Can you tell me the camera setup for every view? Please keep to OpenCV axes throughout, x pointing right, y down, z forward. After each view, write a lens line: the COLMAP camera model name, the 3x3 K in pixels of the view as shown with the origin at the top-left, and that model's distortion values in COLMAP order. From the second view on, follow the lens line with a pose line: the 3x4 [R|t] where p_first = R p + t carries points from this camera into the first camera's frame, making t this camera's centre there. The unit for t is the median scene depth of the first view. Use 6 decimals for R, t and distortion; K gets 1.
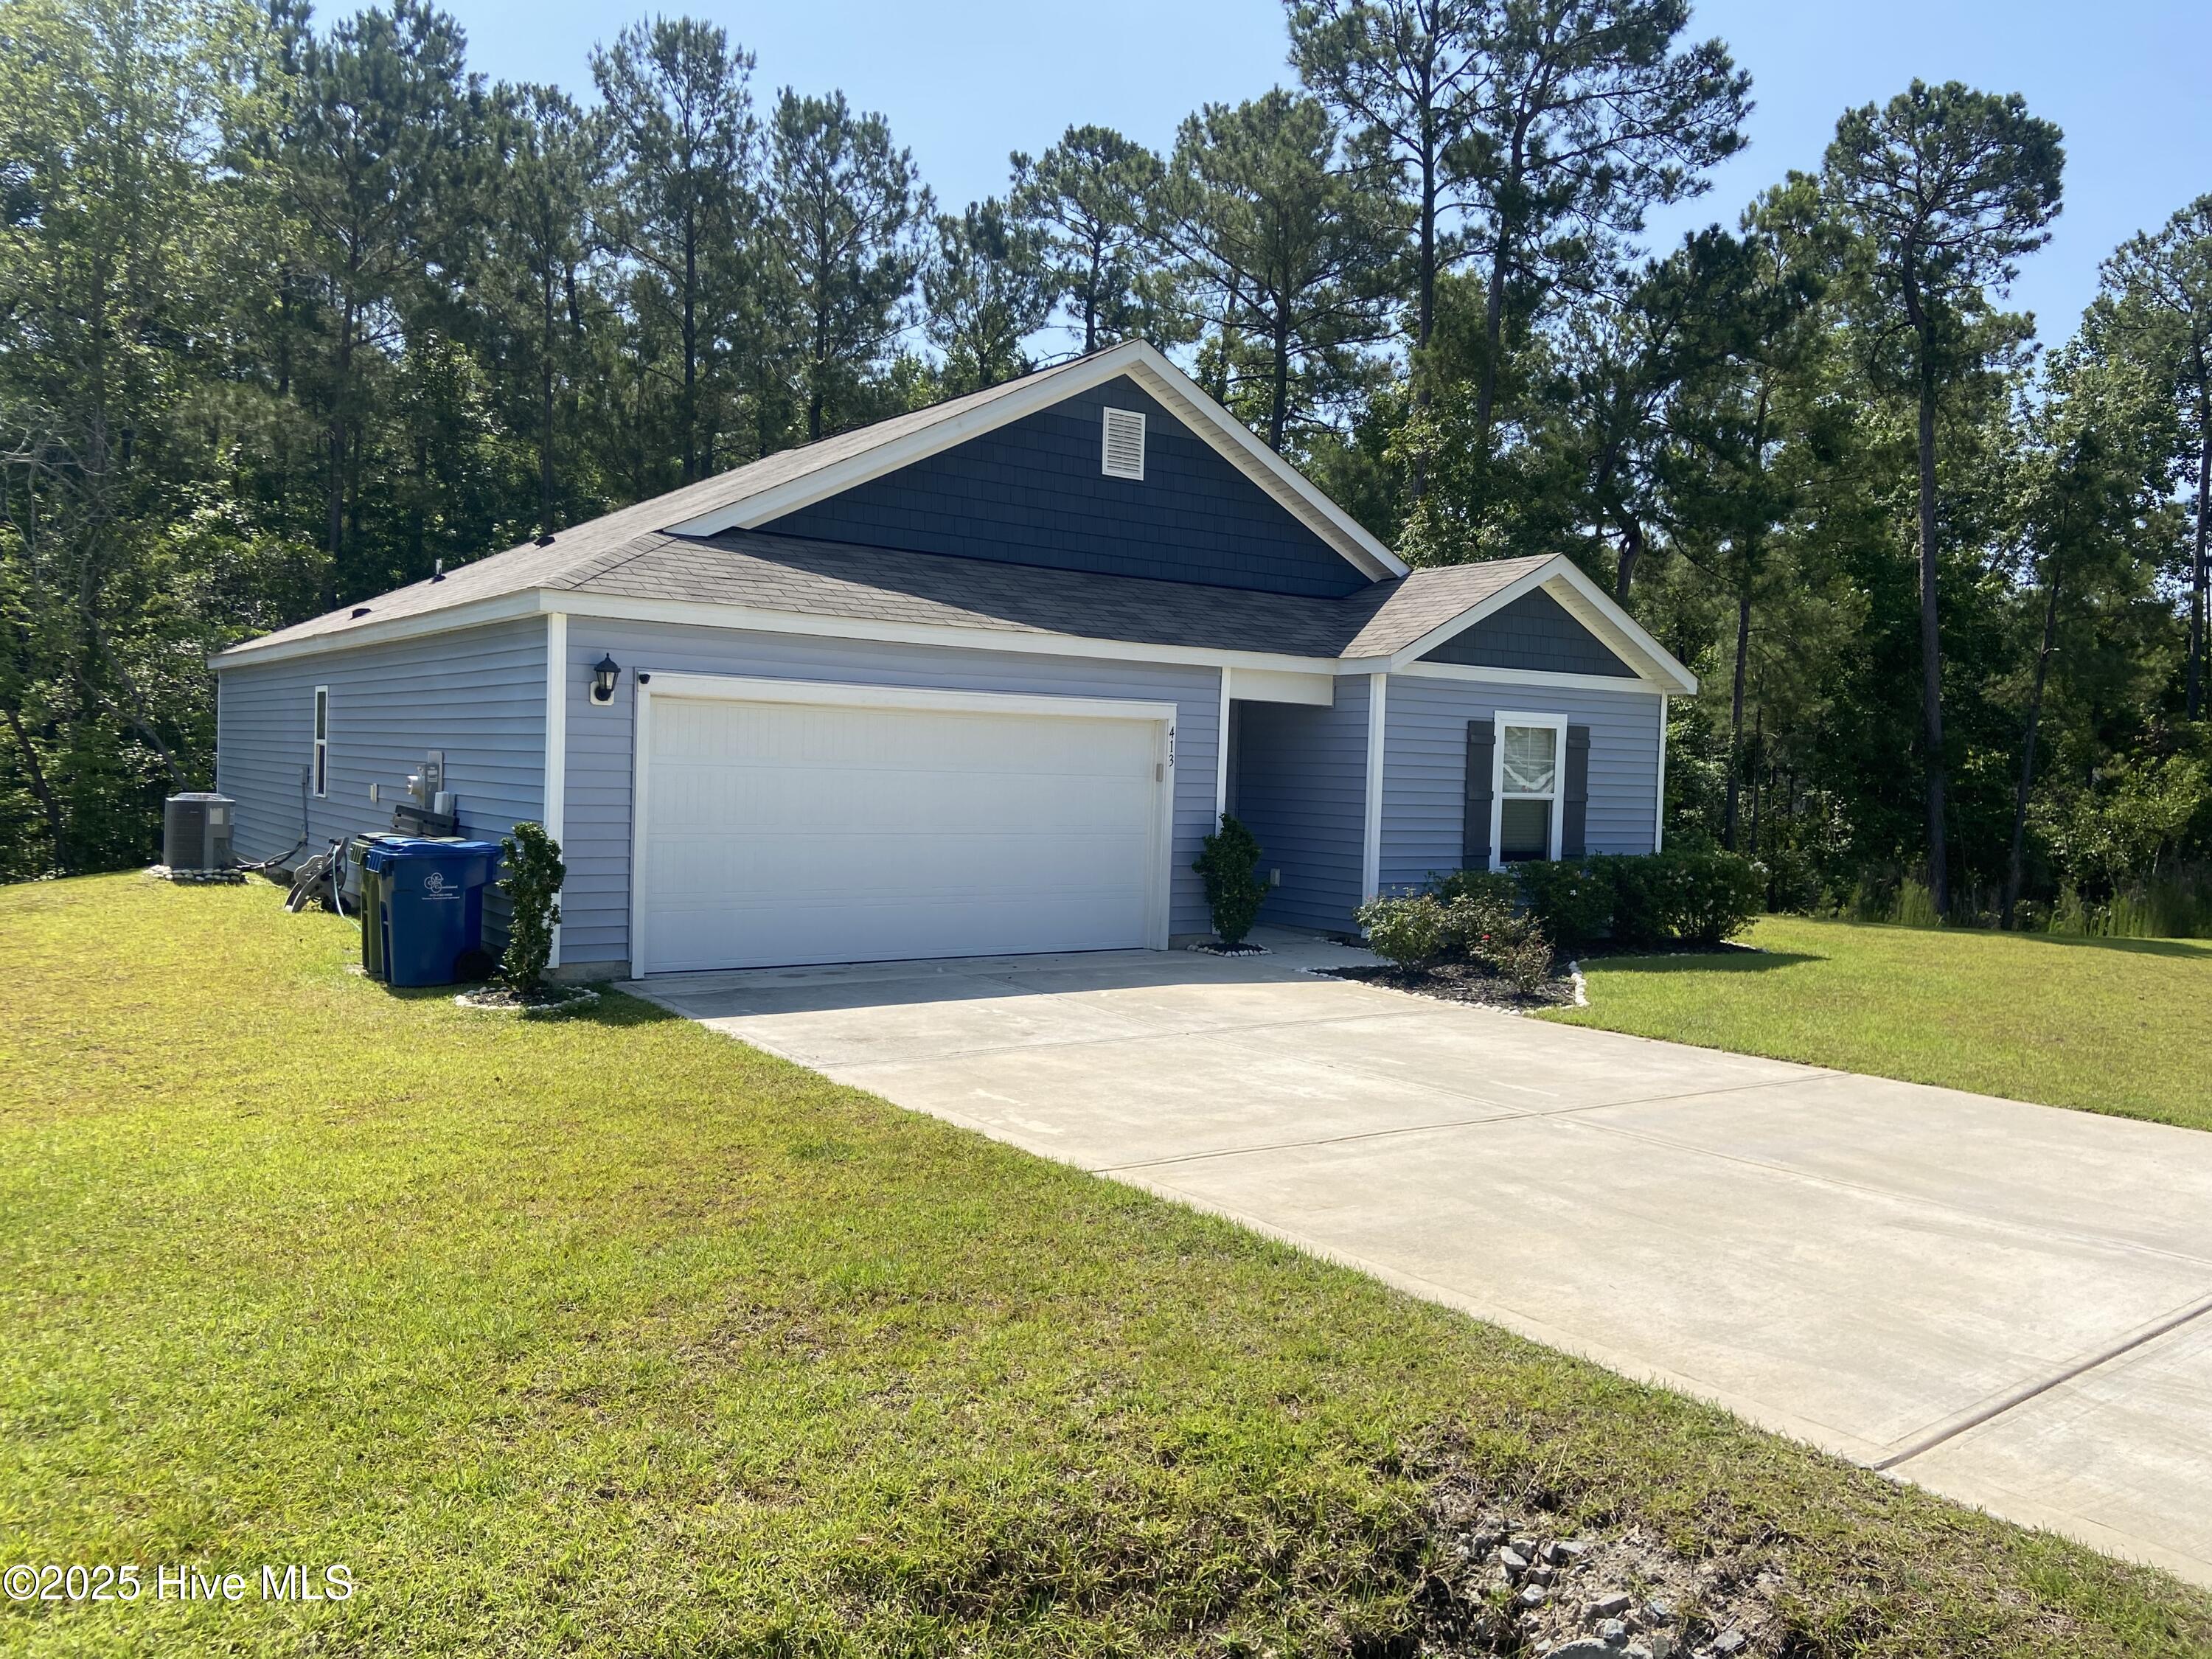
lens RADIAL K [[1711.0, 0, 1011.4], [0, 1711.0, 832.6], [0, 0, 1]] dist [0.002920, 0.125603]
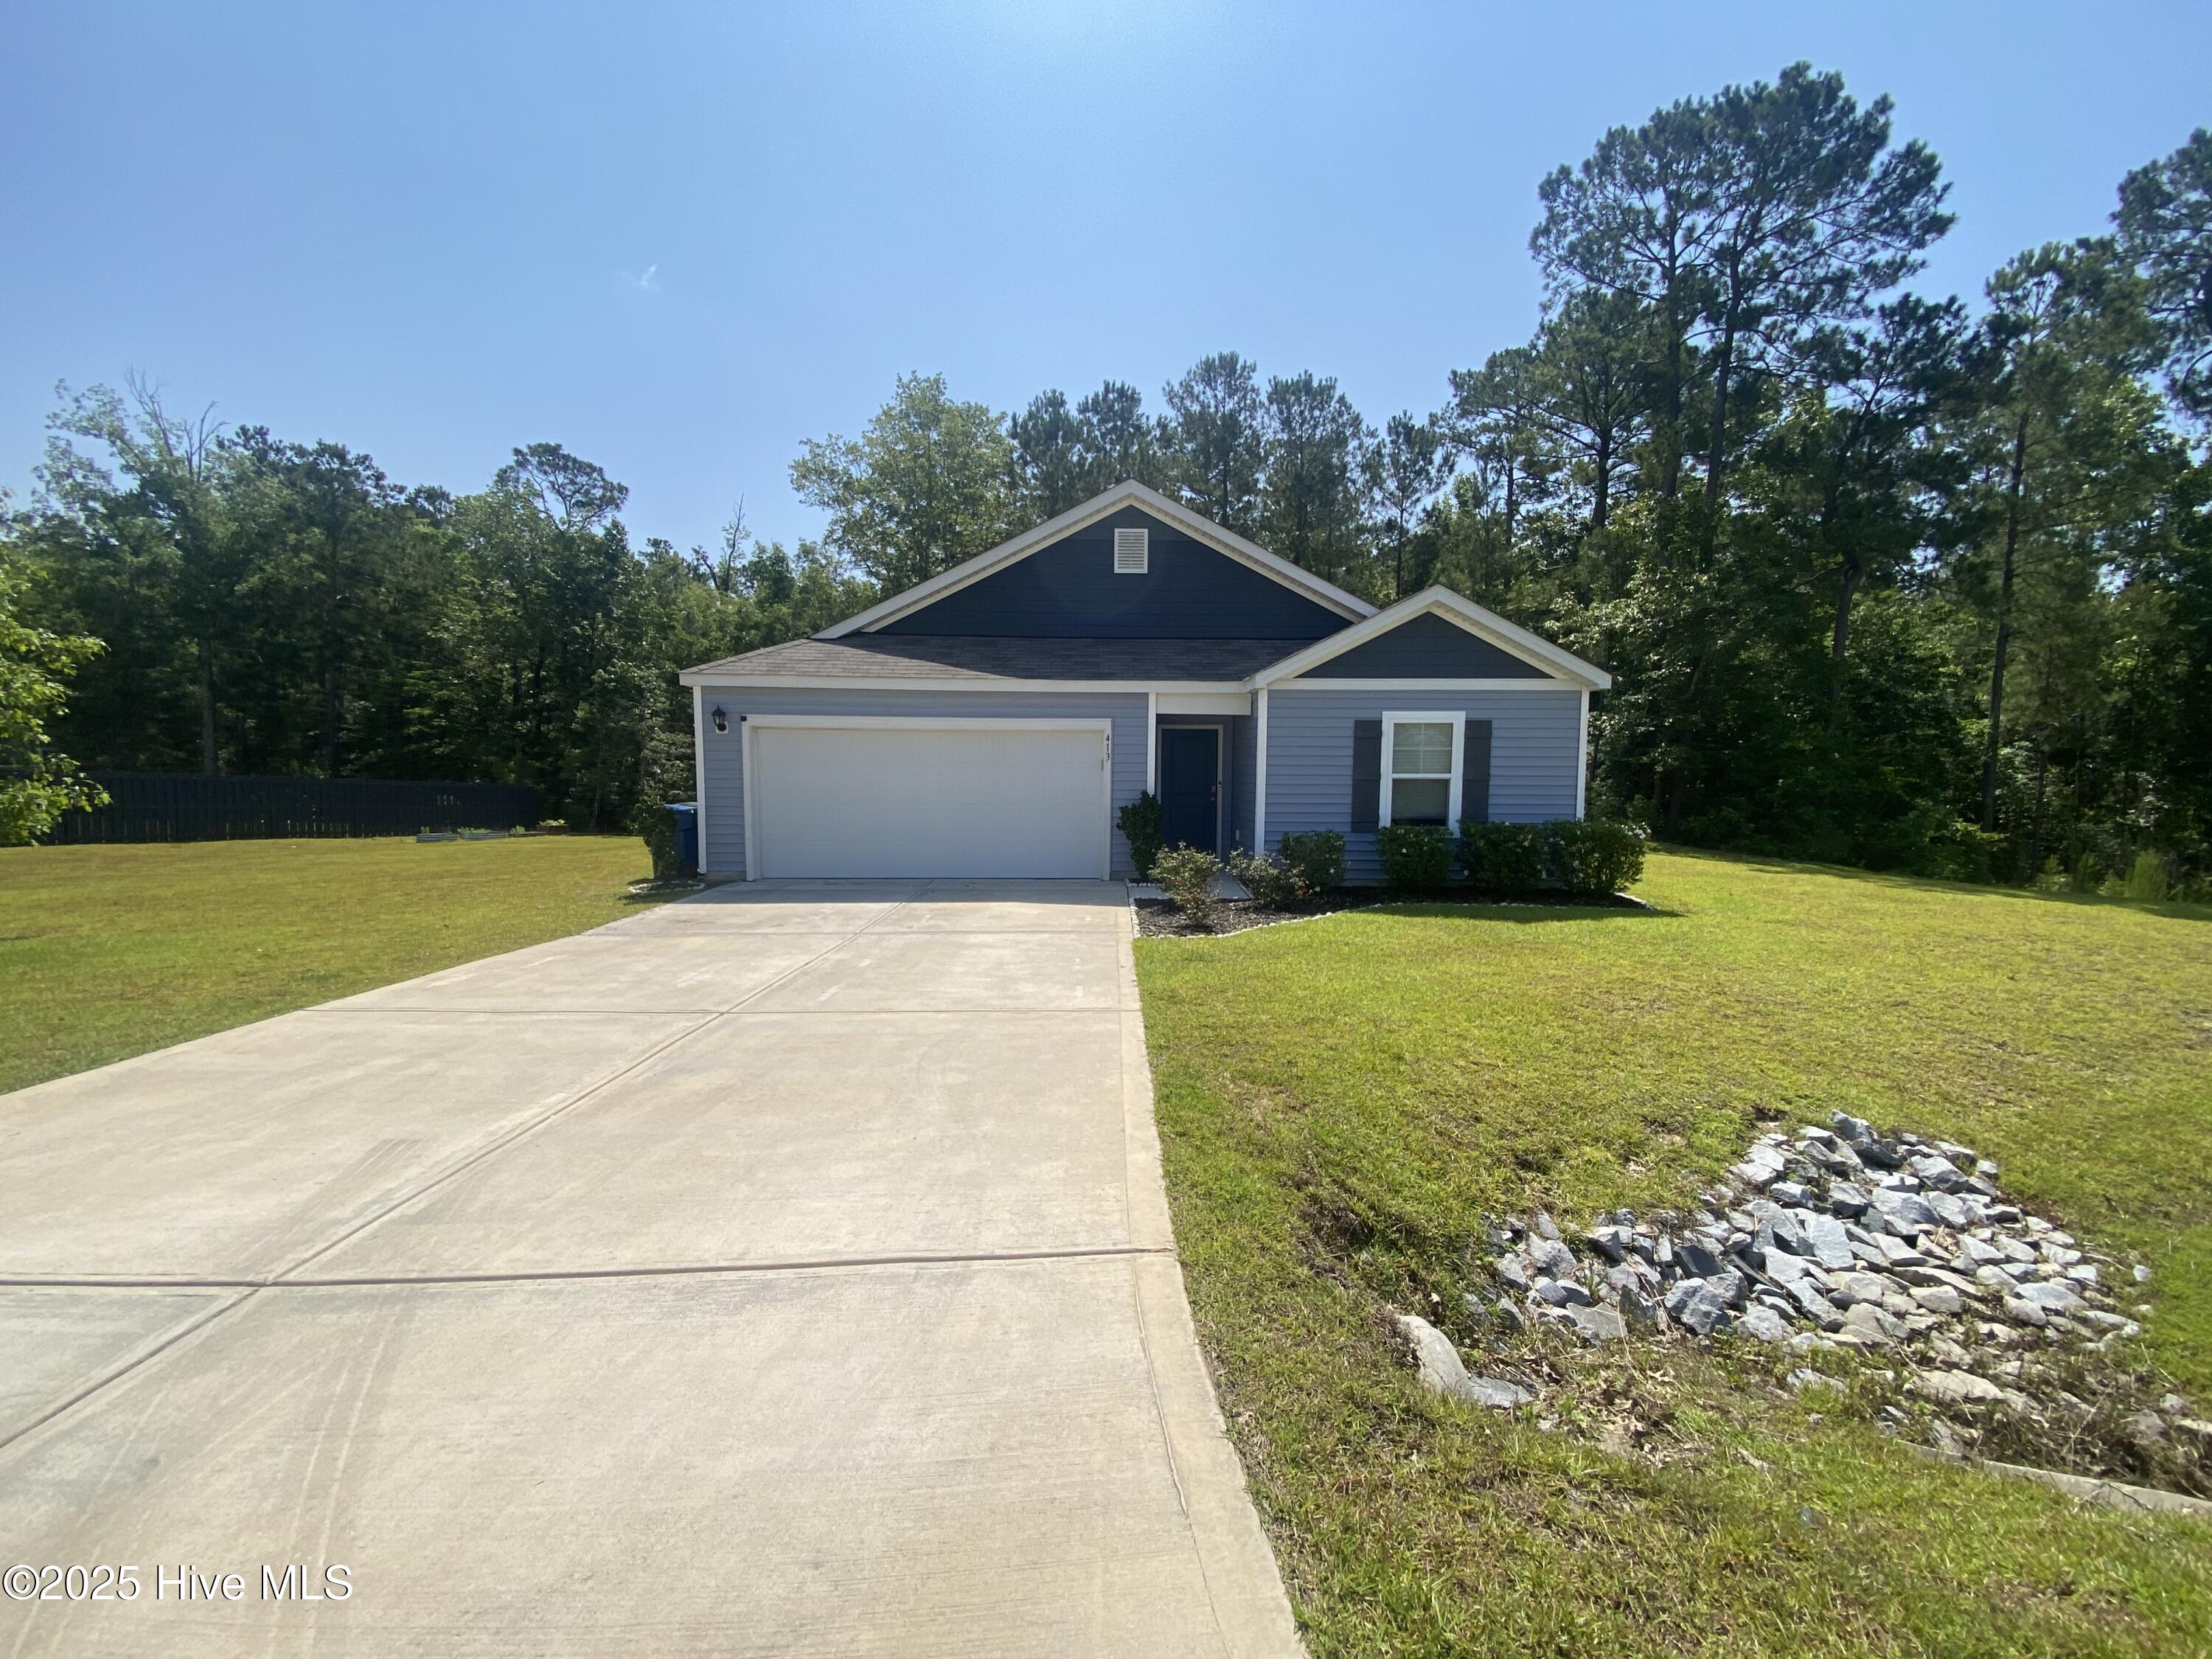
lens RADIAL K [[890.7, 0, 1093.9], [0, 890.7, 838.5], [0, 0, 1]] dist [0.040977, -0.024393]
pose [[0.845117, 0.017759, -0.534287, 0.467416], [-0.002644, 0.999575, 0.029043, 0.007276], [0.534576, -0.023132, 0.844804, 0.297055]]
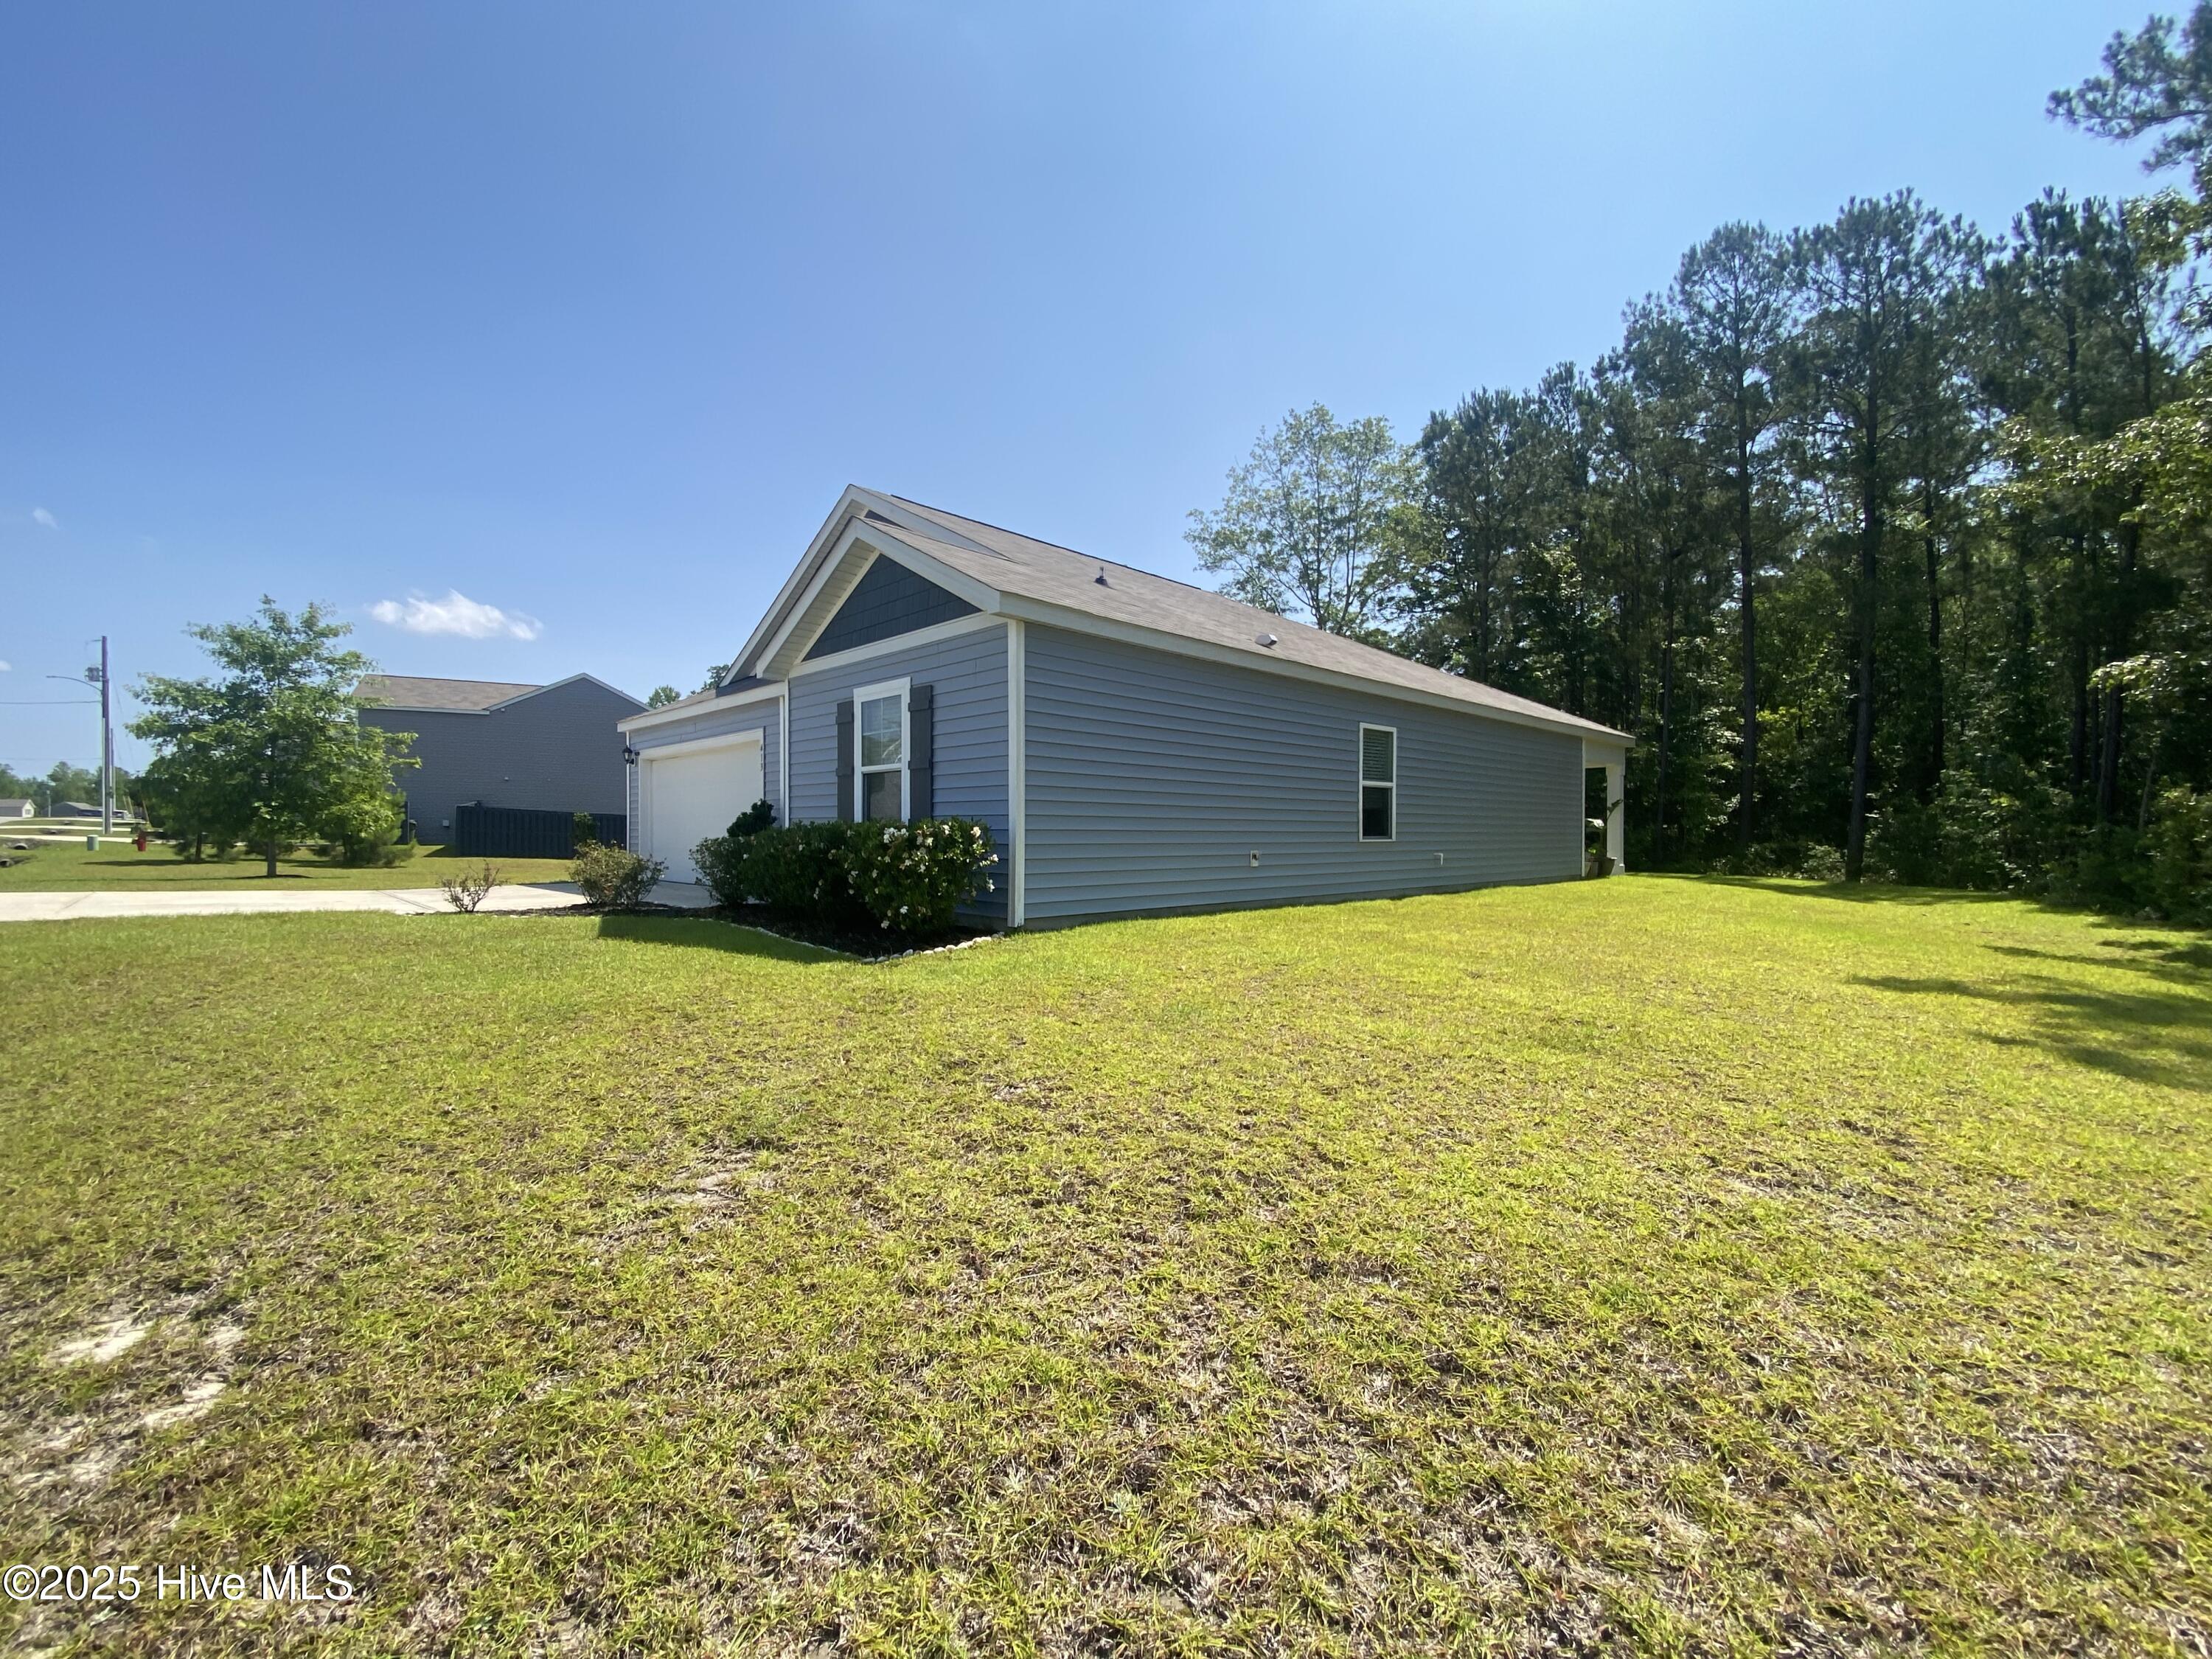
lens RADIAL K [[911.4, 0, 1081.8], [0, 911.4, 826.8], [0, 0, 1]] dist [0.035207, -0.026718]
pose [[0.194562, -0.039421, -0.980098, 0.863083], [-0.041352, 0.997974, -0.048349, 0.034736], [0.980018, 0.049936, 0.192537, 1.040246]]
